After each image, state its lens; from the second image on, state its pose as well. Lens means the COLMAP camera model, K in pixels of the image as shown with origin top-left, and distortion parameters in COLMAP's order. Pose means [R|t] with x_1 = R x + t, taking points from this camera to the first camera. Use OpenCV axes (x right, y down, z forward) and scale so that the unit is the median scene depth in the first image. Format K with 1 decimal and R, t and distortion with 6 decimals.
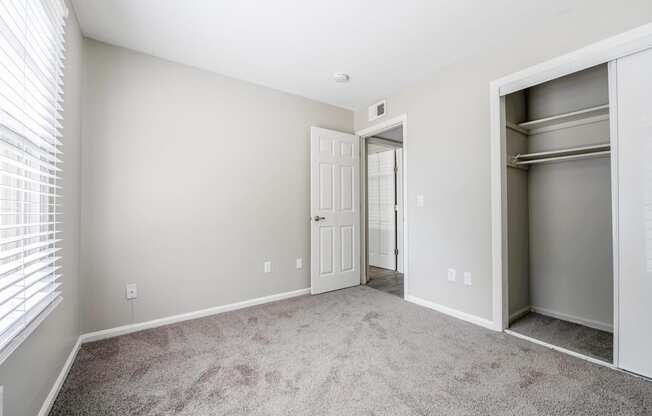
lens RADIAL K [[265.1, 0, 338.4], [0, 265.1, 208.7], [0, 0, 1]] dist [-0.024265, 0.000061]
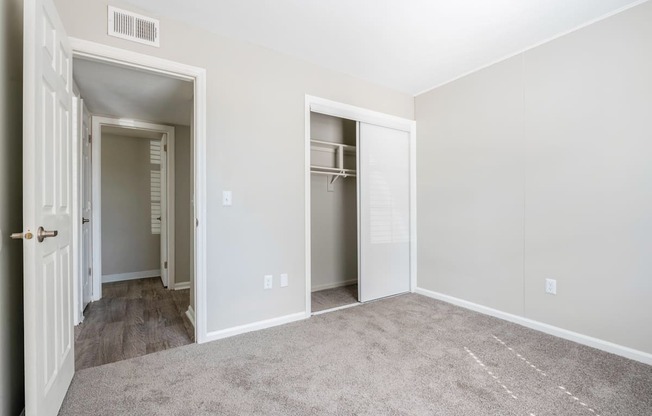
lens RADIAL K [[285.9, 0, 326.0], [0, 285.9, 208.0], [0, 0, 1]] dist [-0.000642, -0.000007]
pose [[0.044691, 0.006637, 0.998979, -0.573637], [-0.009570, 0.999935, -0.006216, 0.001213], [-0.998955, -0.009283, 0.044751, 0.798507]]
